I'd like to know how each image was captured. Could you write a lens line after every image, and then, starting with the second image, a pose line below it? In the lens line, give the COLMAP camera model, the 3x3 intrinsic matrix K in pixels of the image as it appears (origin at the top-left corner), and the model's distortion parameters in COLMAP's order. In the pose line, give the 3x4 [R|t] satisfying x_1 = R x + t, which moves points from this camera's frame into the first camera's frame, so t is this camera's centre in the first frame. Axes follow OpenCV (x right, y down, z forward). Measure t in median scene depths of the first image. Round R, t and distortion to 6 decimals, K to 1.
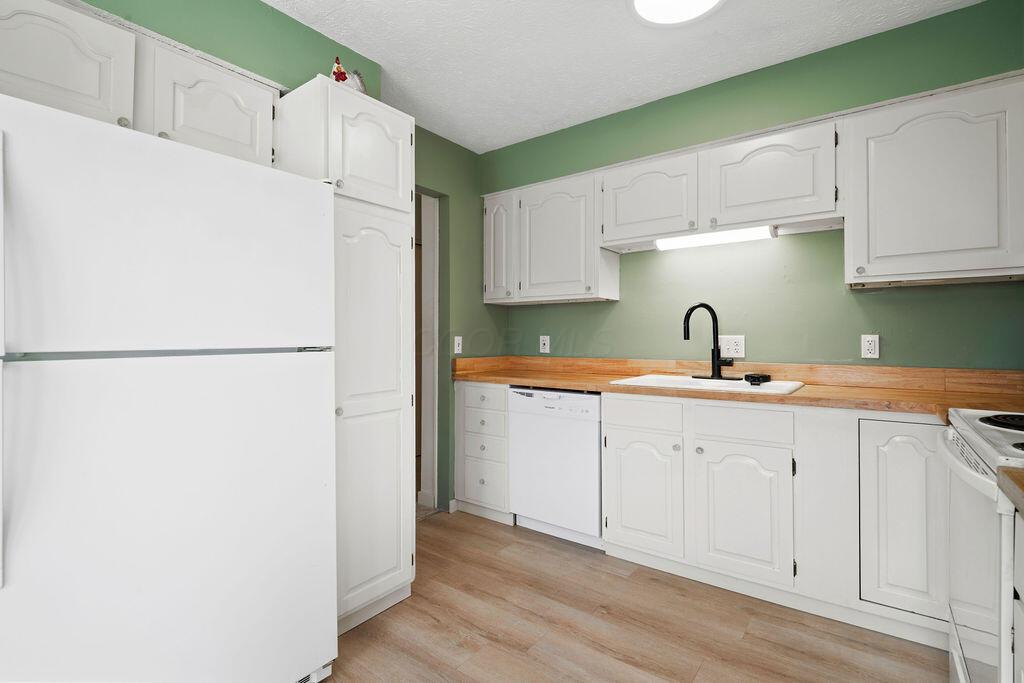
lens RADIAL K [[479.1, 0, 511.9], [0, 479.1, 333.9], [0, 0, 1]] dist [-0.009058, -0.001874]
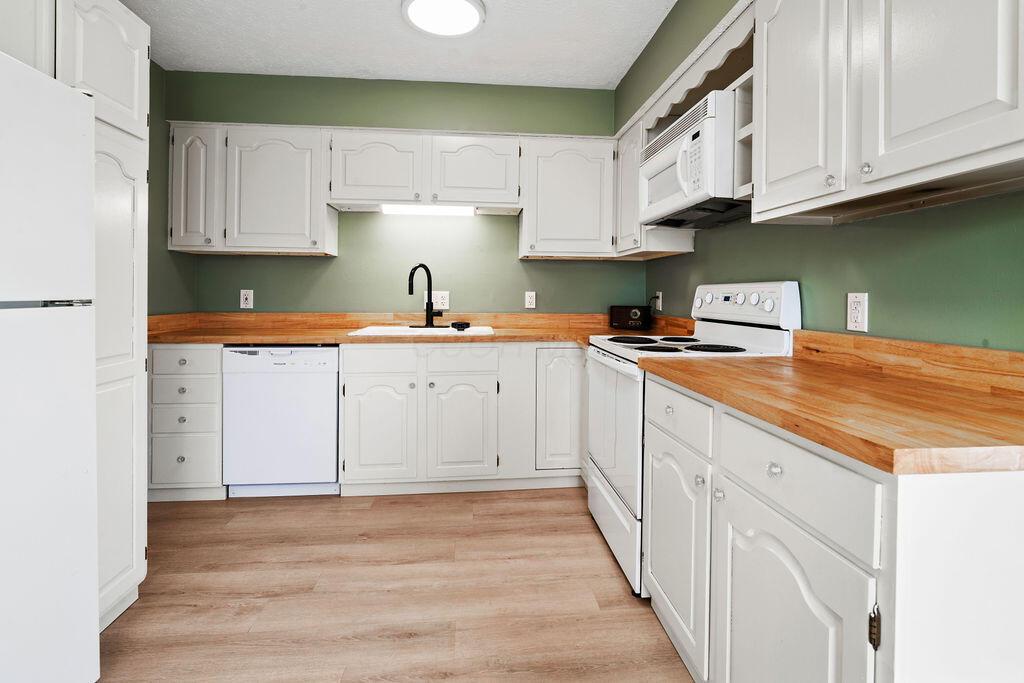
lens RADIAL K [[479.1, 0, 527.9], [0, 479.1, 301.5], [0, 0, 1]] dist [-0.009058, -0.001874]
pose [[0.733087, -0.004840, 0.680118, -0.225579], [-0.011578, 0.999741, 0.019595, 0.002998], [-0.680036, -0.022239, 0.732841, -0.050535]]
